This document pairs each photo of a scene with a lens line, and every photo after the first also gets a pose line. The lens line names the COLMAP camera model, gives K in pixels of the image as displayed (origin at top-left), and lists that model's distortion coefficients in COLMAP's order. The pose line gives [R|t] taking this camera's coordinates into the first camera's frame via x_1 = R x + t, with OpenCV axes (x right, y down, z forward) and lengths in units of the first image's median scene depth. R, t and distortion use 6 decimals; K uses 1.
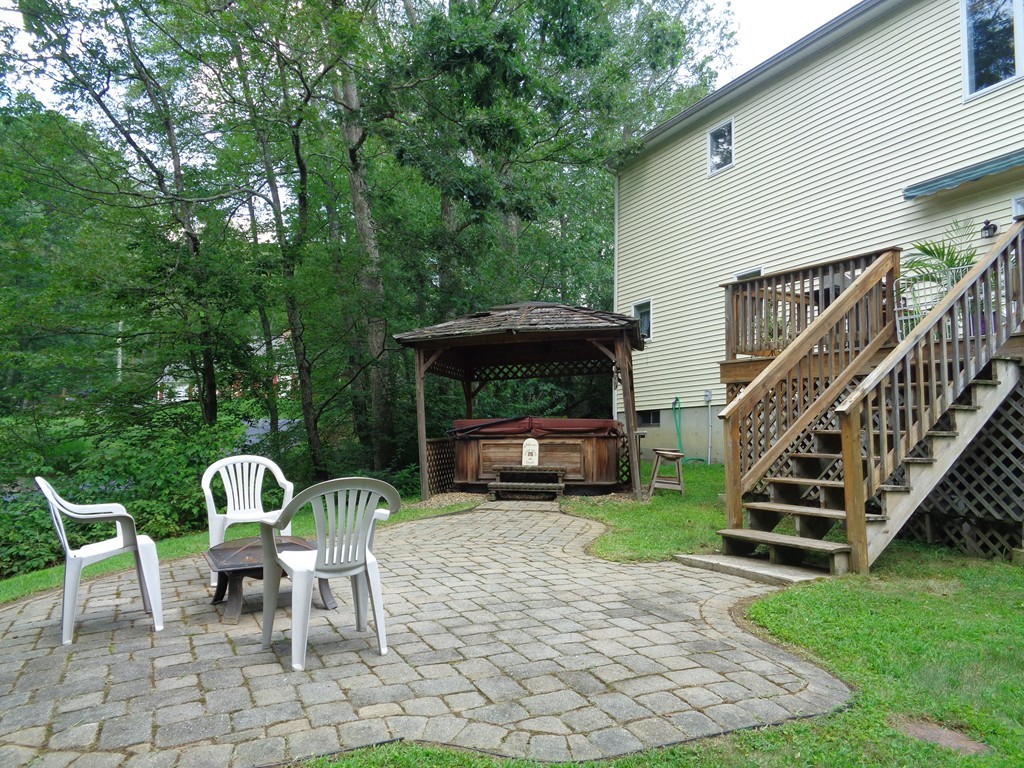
lens RADIAL K [[769.1, 0, 506.5], [0, 769.1, 380.6], [0, 0, 1]] dist [0.004286, 0.003148]
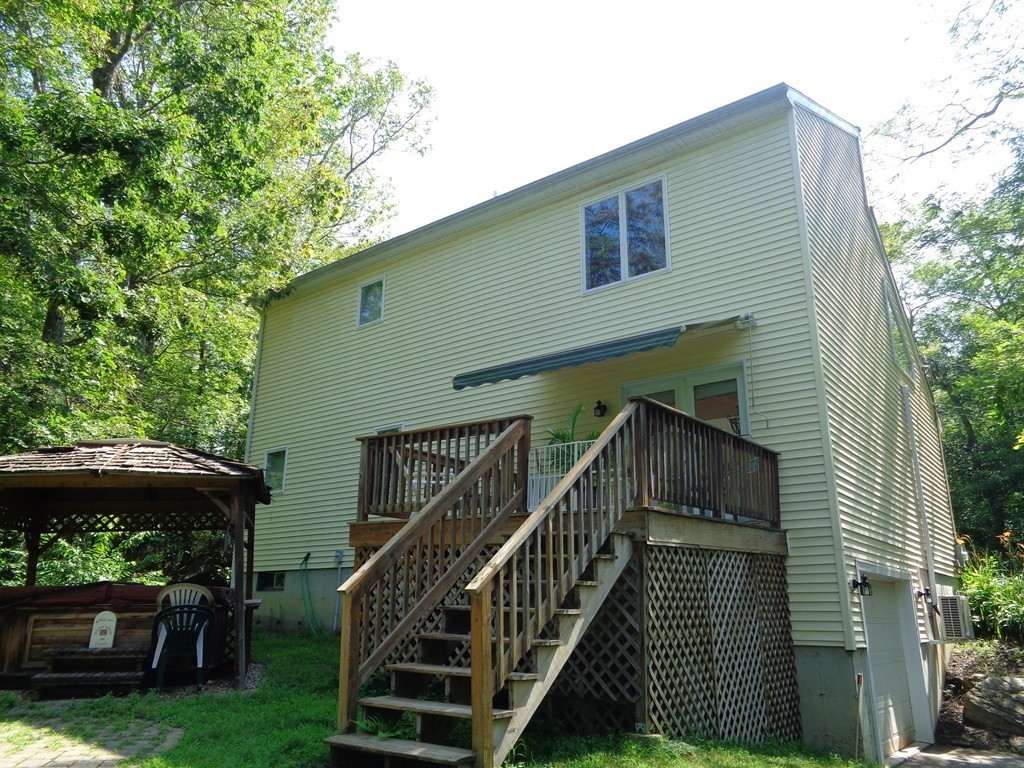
lens RADIAL K [[769.1, 0, 506.5], [0, 769.1, 380.6], [0, 0, 1]] dist [0.004286, 0.003148]
pose [[0.896992, 0.119260, 0.425655, 0.050602], [-0.033150, 0.978355, -0.204259, -0.011858], [-0.440802, 0.169109, 0.881530, 0.125982]]
